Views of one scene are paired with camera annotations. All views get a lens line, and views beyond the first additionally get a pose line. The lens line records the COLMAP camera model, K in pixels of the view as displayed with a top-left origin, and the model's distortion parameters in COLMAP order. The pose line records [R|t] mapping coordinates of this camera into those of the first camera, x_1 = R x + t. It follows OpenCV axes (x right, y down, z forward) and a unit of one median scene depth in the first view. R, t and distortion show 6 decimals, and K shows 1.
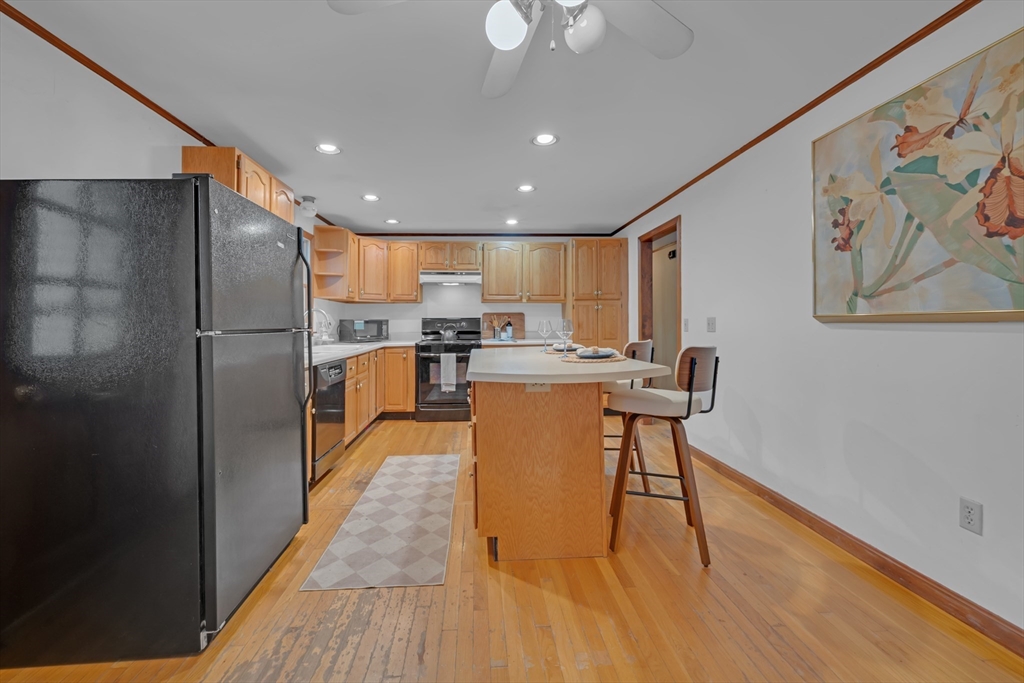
lens RADIAL K [[412.7, 0, 492.4], [0, 412.7, 317.9], [0, 0, 1]] dist [-0.000006, 0.000302]
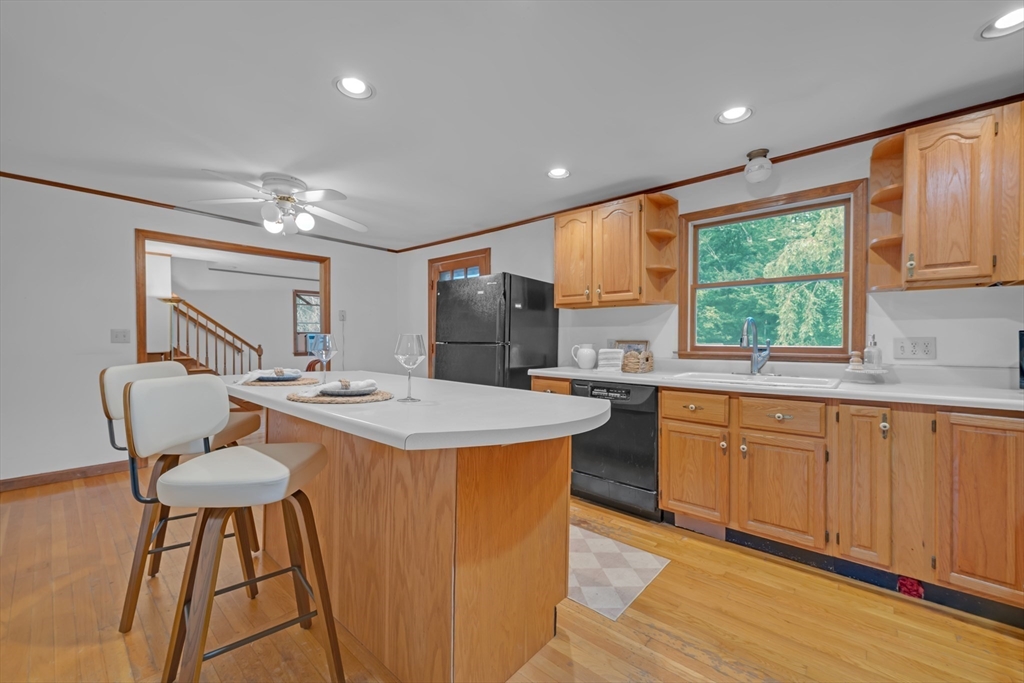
lens RADIAL K [[412.7, 0, 514.3], [0, 412.7, 344.9], [0, 0, 1]] dist [-0.000006, 0.000302]
pose [[-0.695753, 0.009935, -0.718213, 0.600415], [0.006648, 0.999951, 0.007393, 0.025349], [0.718251, 0.000369, -0.695784, 2.266963]]
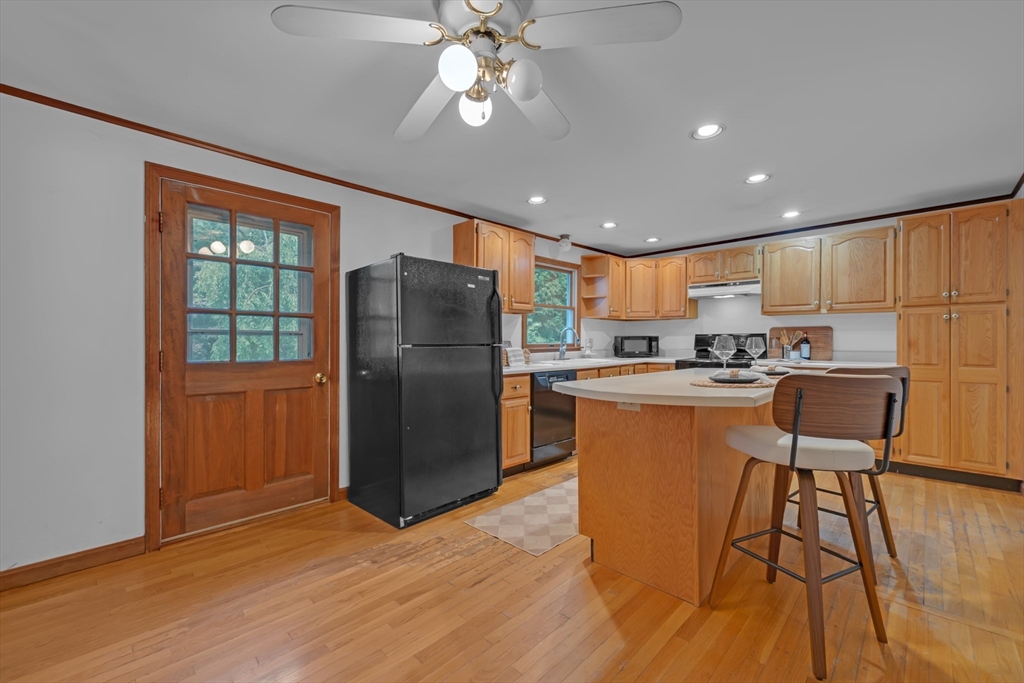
lens RADIAL K [[412.7, 0, 516.9], [0, 412.7, 342.7], [0, 0, 1]] dist [-0.000006, 0.000302]
pose [[0.685271, 0.008024, -0.728244, 0.647977], [0.007945, 0.999797, 0.018493, -0.003091], [0.728245, -0.018458, 0.685068, 0.126822]]
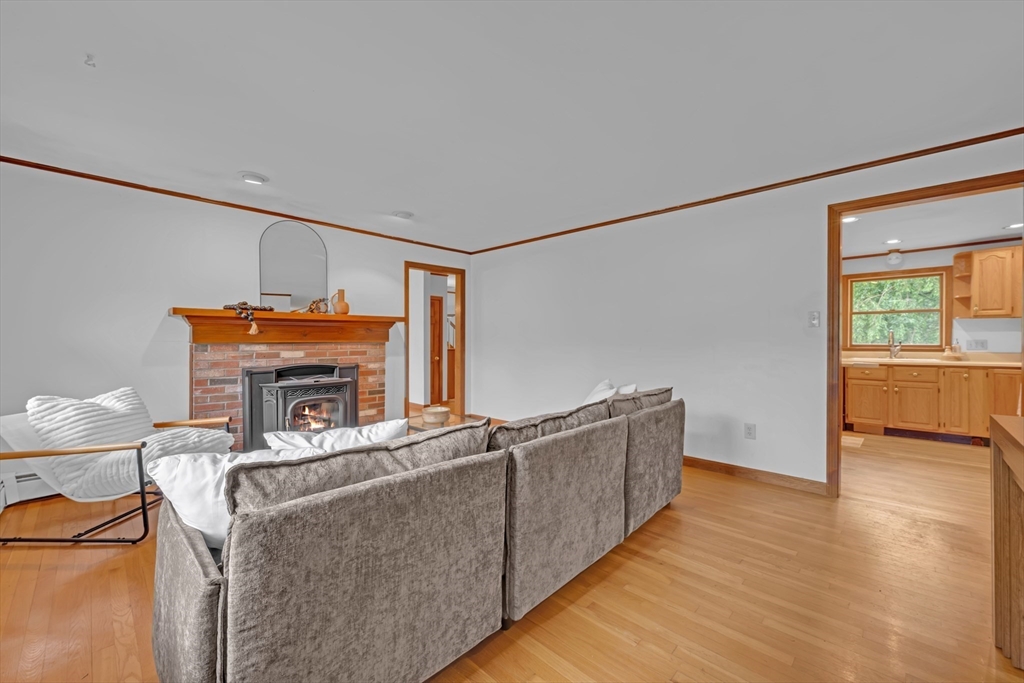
lens RADIAL K [[412.7, 0, 513.5], [0, 412.7, 342.3], [0, 0, 1]] dist [-0.000006, 0.000302]
pose [[-0.734336, 0.004372, -0.678772, 2.724434], [0.007155, 0.999974, -0.001300, 0.018547], [0.678748, -0.005811, -0.734348, 2.200889]]
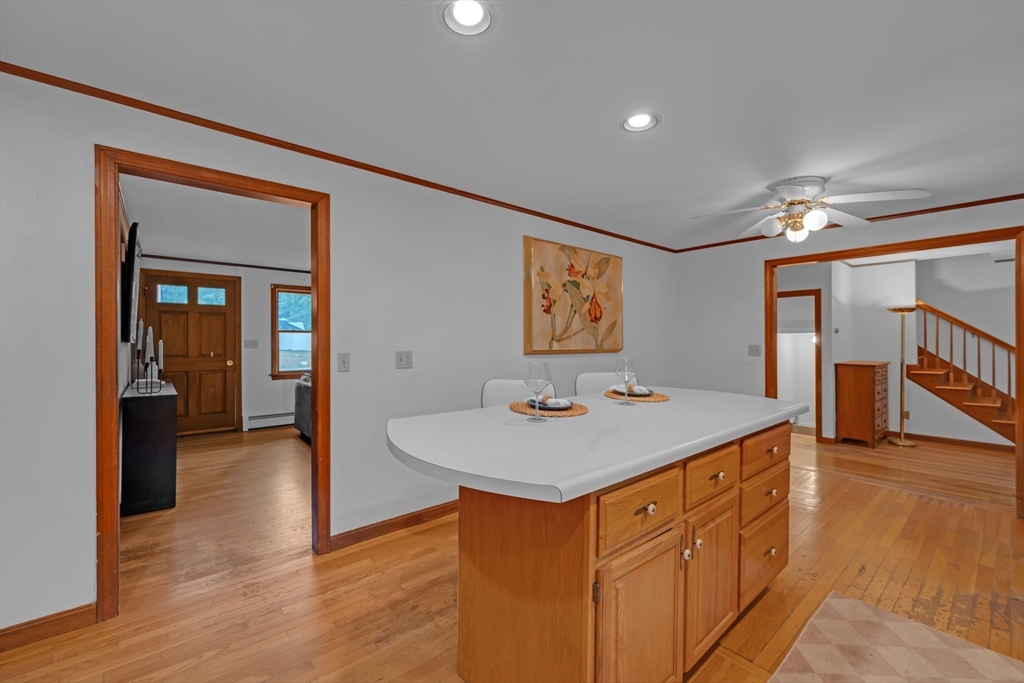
lens RADIAL K [[412.7, 0, 510.5], [0, 412.7, 342.2], [0, 0, 1]] dist [-0.000006, 0.000302]
pose [[-0.605675, 0.005195, 0.795695, -0.443538], [-0.007417, 0.999898, -0.012173, -0.018520], [-0.795677, -0.013274, -0.605575, 2.177948]]
